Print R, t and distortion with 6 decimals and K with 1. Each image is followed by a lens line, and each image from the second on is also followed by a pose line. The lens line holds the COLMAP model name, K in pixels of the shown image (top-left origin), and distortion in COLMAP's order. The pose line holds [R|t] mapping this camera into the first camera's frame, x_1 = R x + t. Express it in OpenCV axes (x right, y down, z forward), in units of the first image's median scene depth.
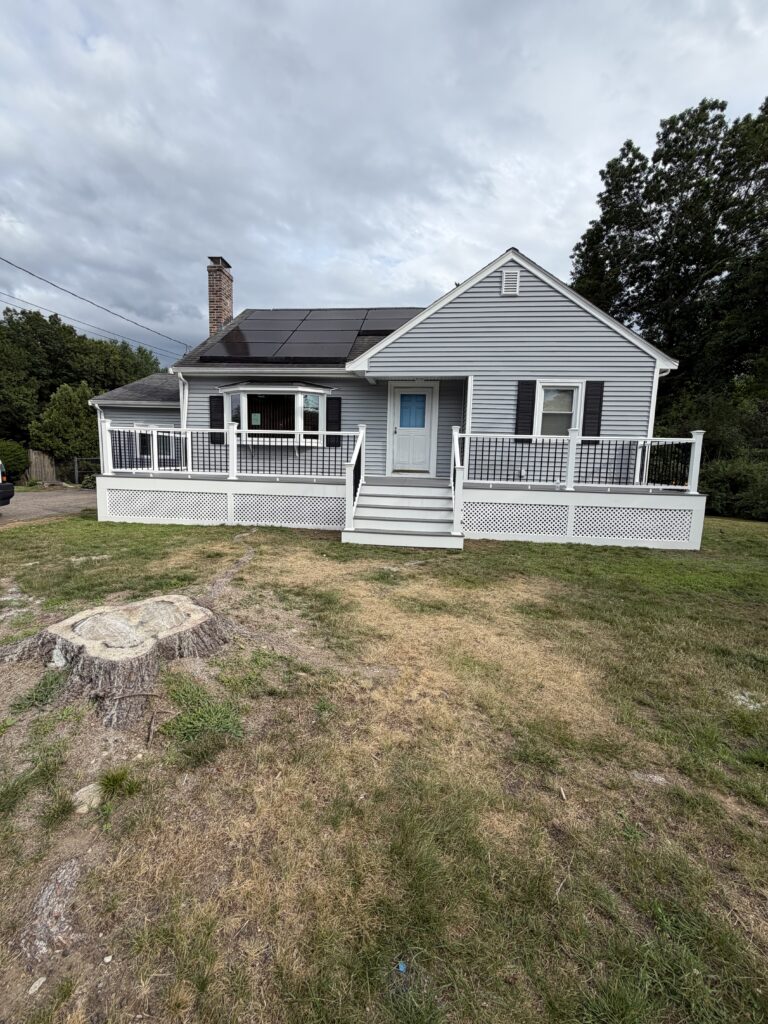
lens RADIAL K [[406.1, 0, 384.0], [0, 406.1, 512.0], [0, 0, 1]] dist [-0.001686, 0.000204]
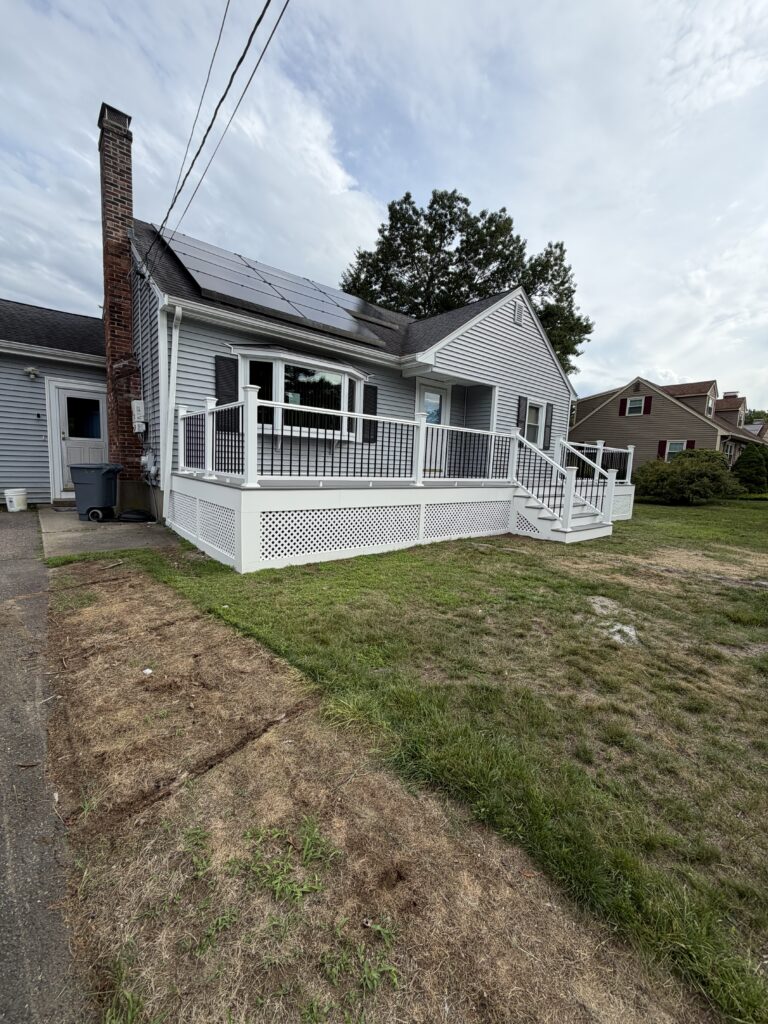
lens RADIAL K [[406.1, 0, 384.0], [0, 406.1, 512.0], [0, 0, 1]] dist [-0.001686, 0.000204]
pose [[0.701966, -0.084471, 0.707183, -0.730775], [0.064884, 0.996397, 0.054611, -0.058689], [-0.709249, 0.007550, 0.704918, 0.370115]]
